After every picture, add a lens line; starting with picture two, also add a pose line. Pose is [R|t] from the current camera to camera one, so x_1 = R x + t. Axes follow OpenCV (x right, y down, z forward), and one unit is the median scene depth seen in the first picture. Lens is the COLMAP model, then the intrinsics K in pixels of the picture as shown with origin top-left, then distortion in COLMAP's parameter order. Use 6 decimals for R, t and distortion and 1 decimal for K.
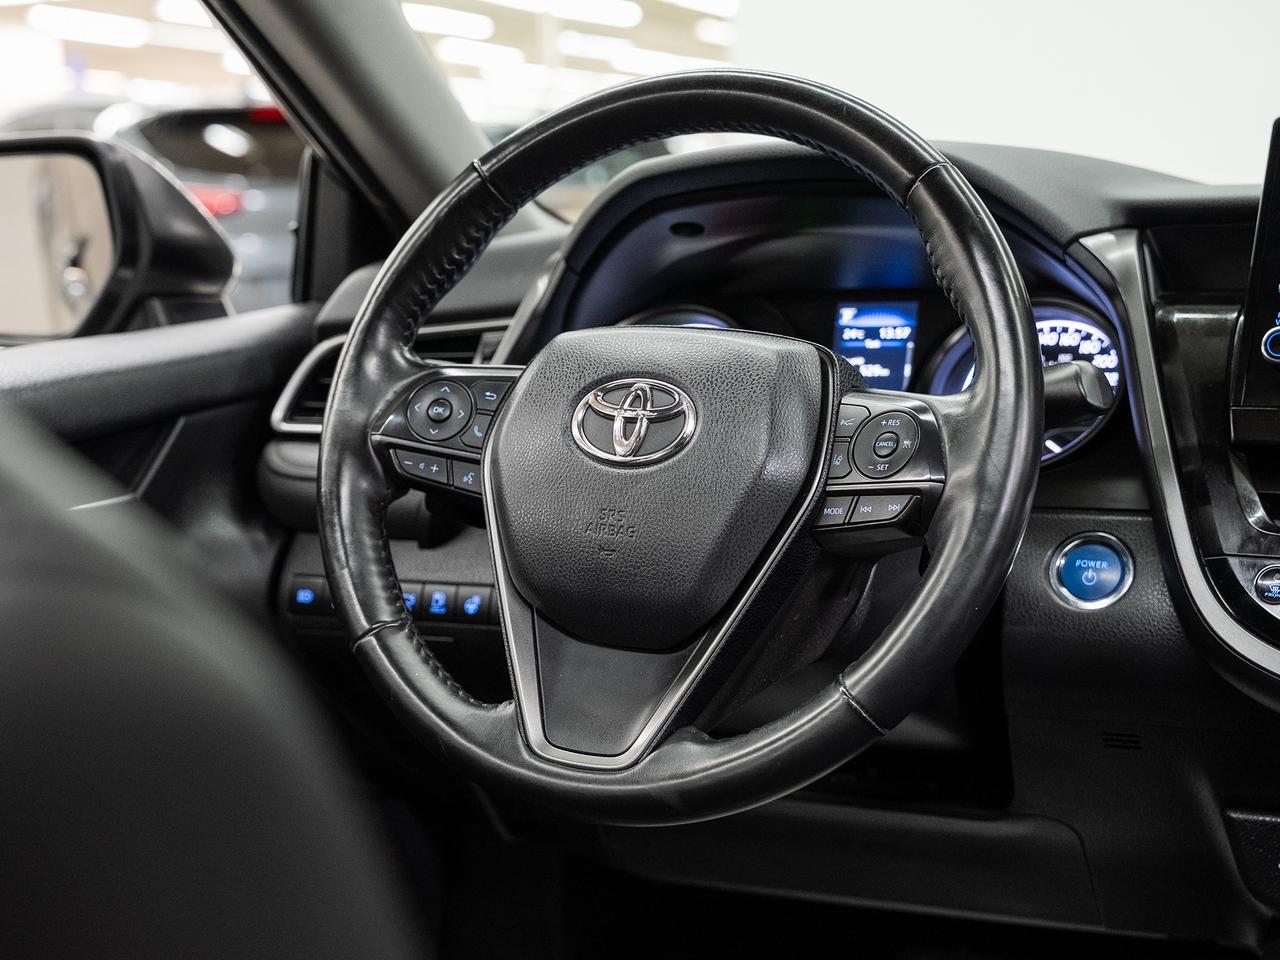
lens RADIAL K [[2029.1, 0, 640.0], [0, 2029.1, 480.0], [0, 0, 1]] dist [0.015190, -0.100820]
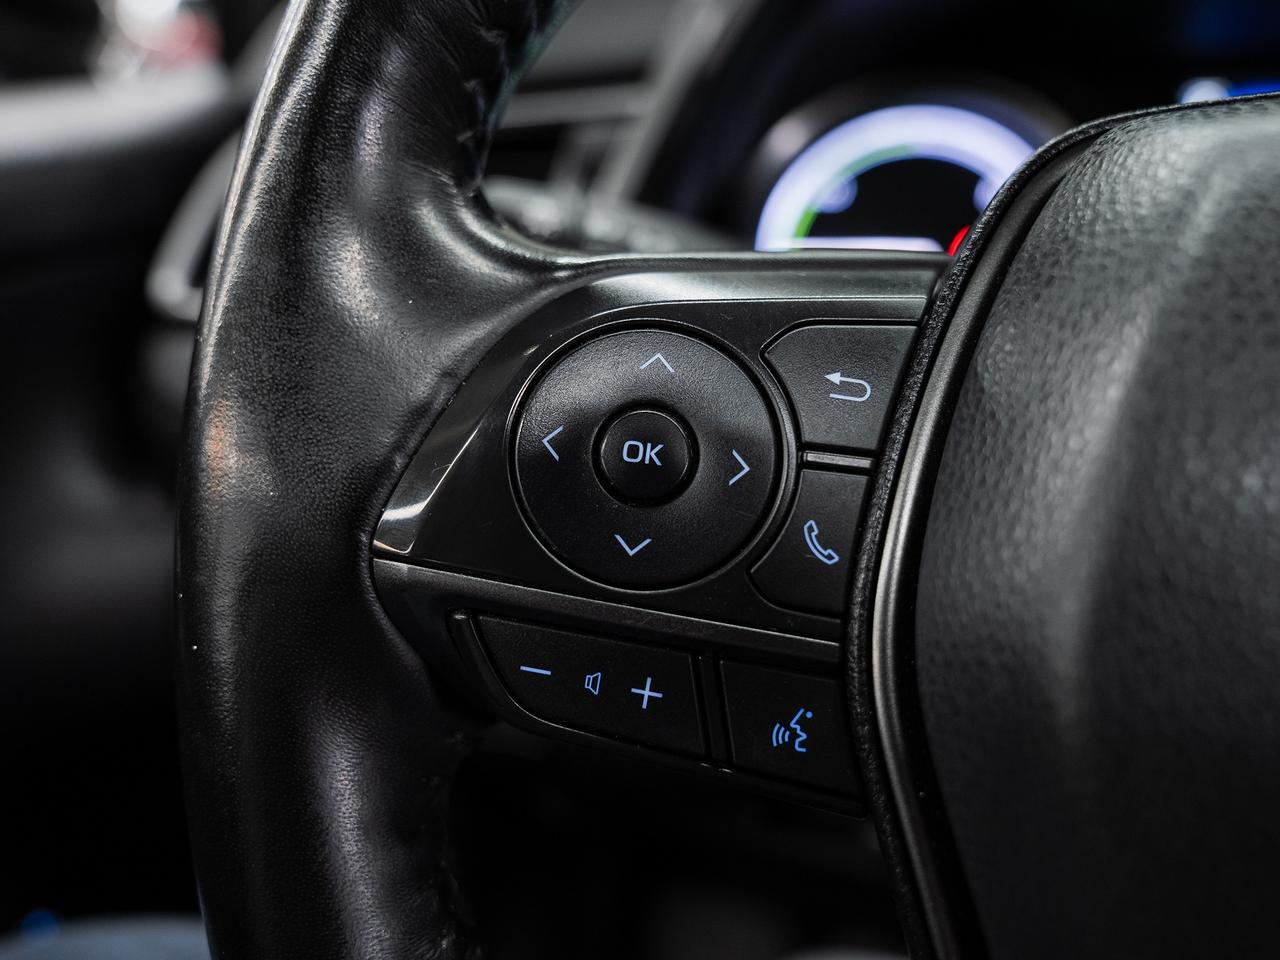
lens RADIAL K [[1180.8, 0, 640.0], [0, 1180.8, 480.0], [0, 0, 1]] dist [-0.001692, -0.000415]
pose [[0.989466, -0.068075, 0.127763, -0.116629], [0.038373, 0.974303, 0.221949, -0.062619], [-0.139589, -0.214708, 0.966652, 0.847531]]
